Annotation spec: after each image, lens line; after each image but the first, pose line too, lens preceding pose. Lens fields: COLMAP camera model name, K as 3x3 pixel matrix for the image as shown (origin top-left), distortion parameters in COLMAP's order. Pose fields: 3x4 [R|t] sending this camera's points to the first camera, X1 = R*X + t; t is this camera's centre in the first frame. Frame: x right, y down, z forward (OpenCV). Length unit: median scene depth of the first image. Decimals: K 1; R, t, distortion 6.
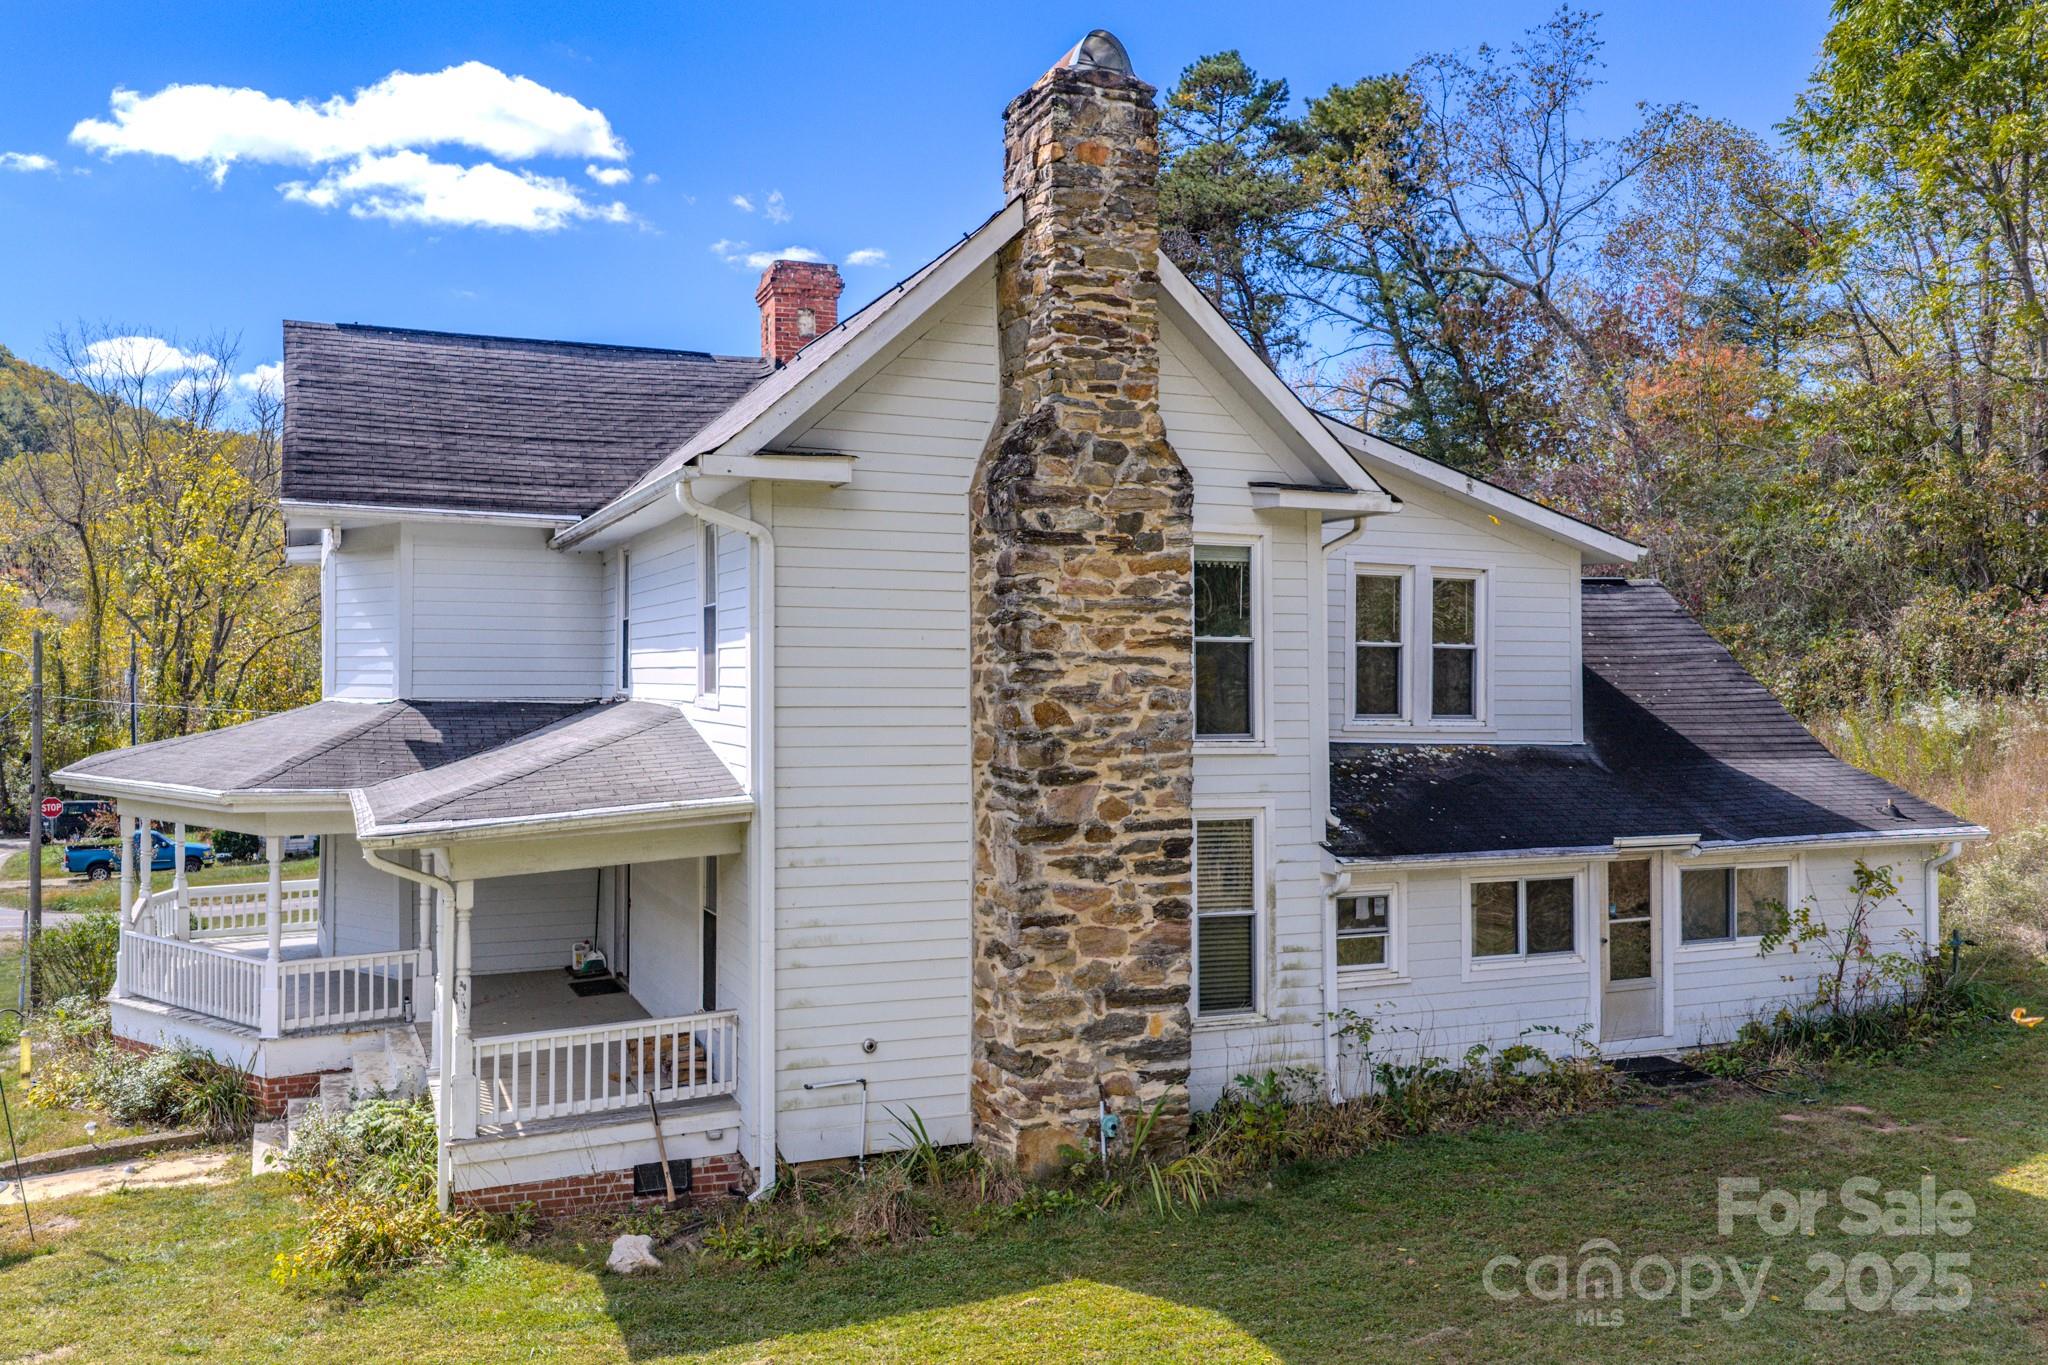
lens RADIAL K [[1677.4, 0, 1021.6], [0, 1677.4, 686.5], [0, 0, 1]] dist [0.003749, -0.016222]
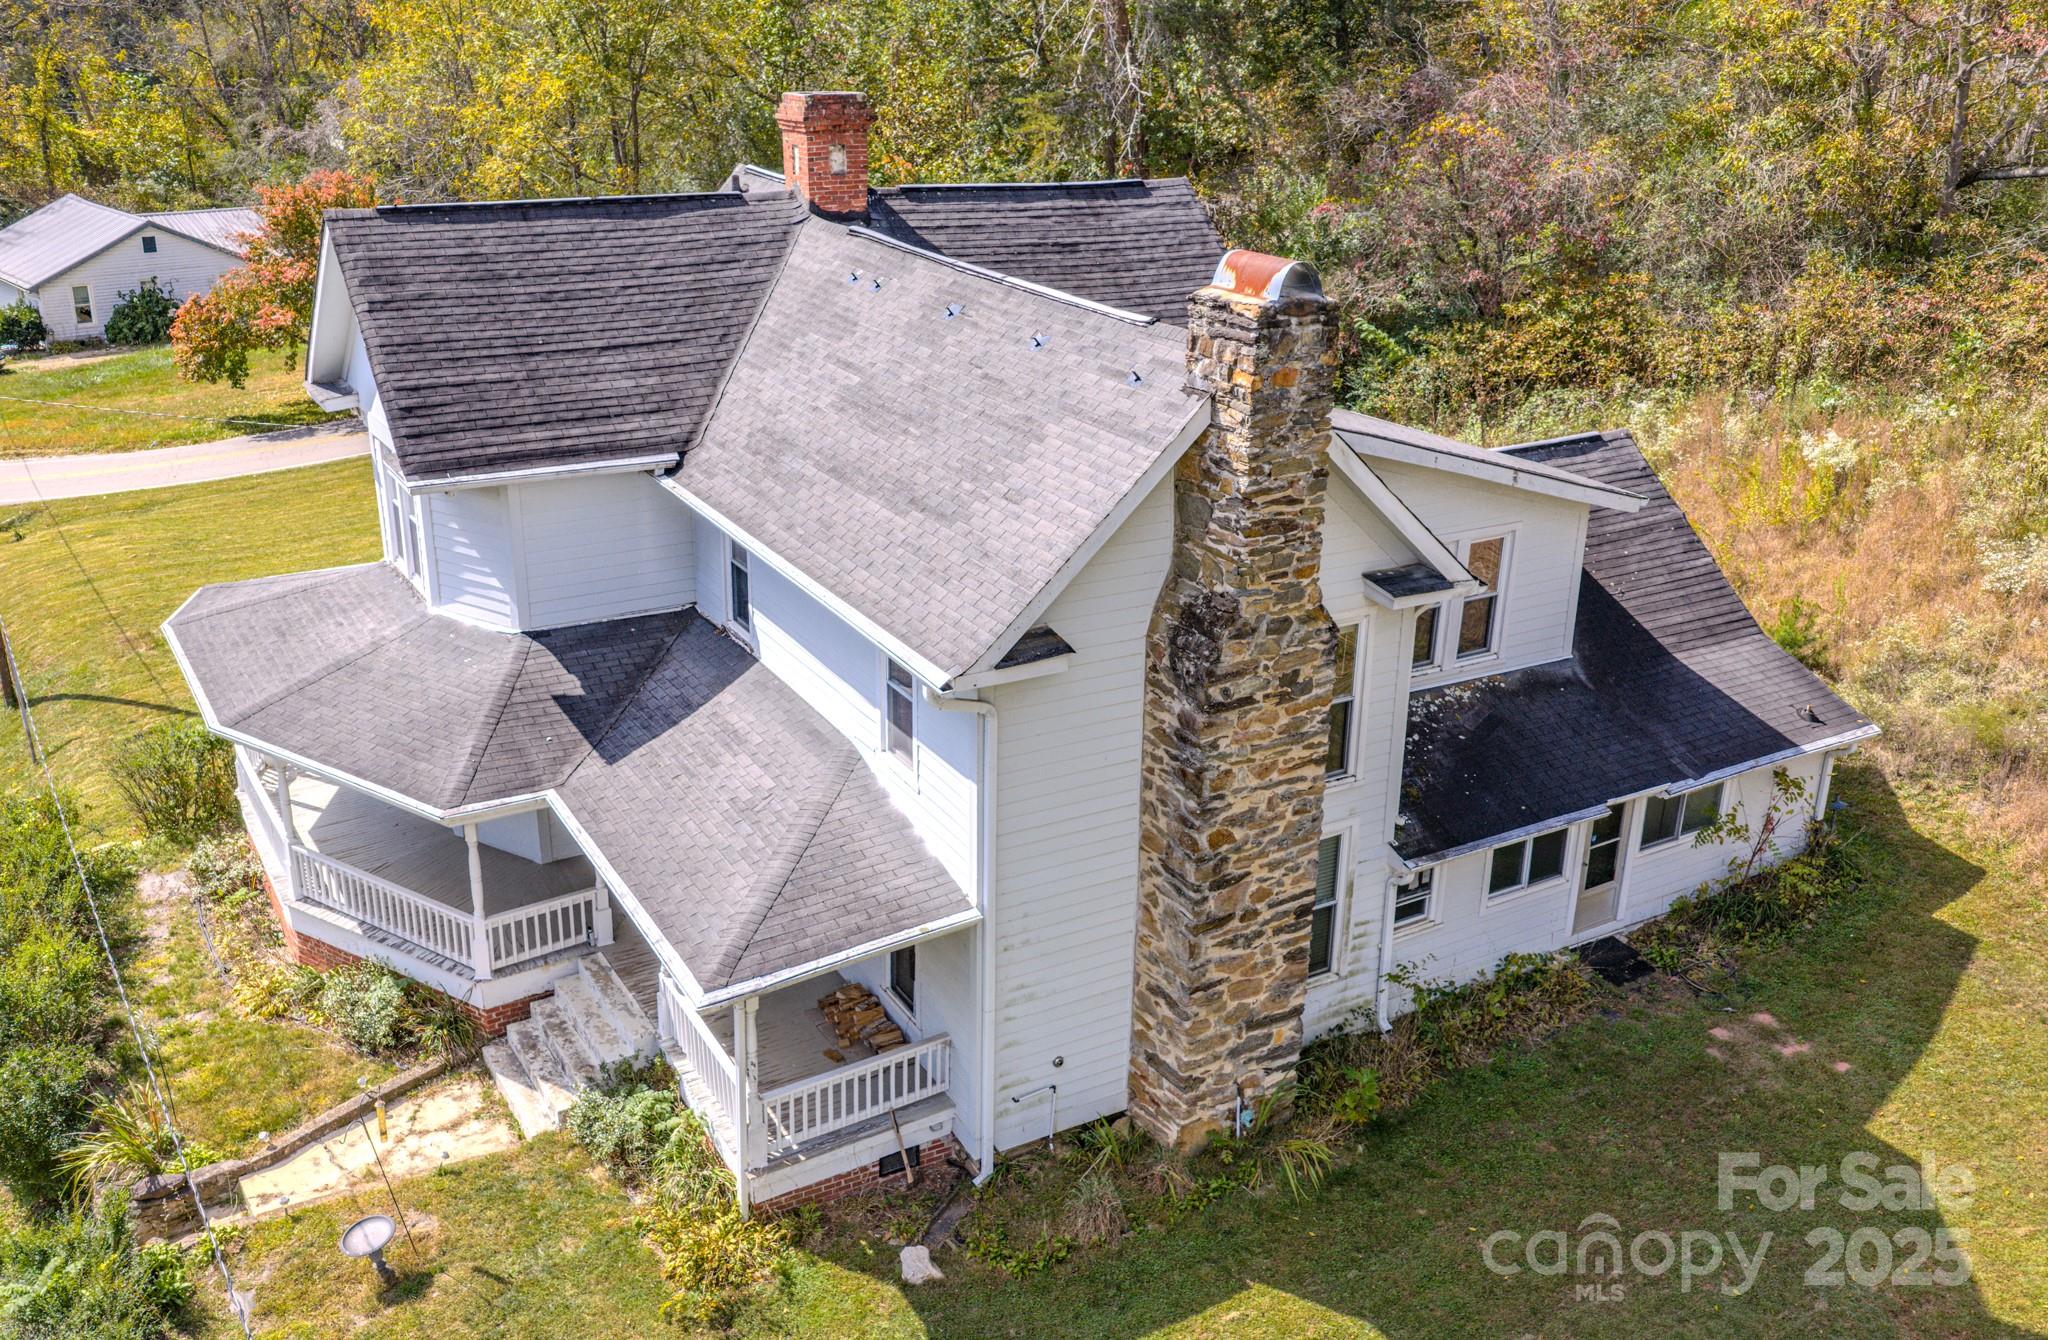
lens RADIAL K [[1719.6, 0, 1023.0], [0, 1719.6, 669.6], [0, 0, 1]] dist [-0.000012, -0.008160]
pose [[0.991944, -0.029300, 0.123239, -0.272040], [-0.017518, 0.931804, 0.362539, -0.541055], [-0.125457, -0.361777, 0.923784, -0.096333]]
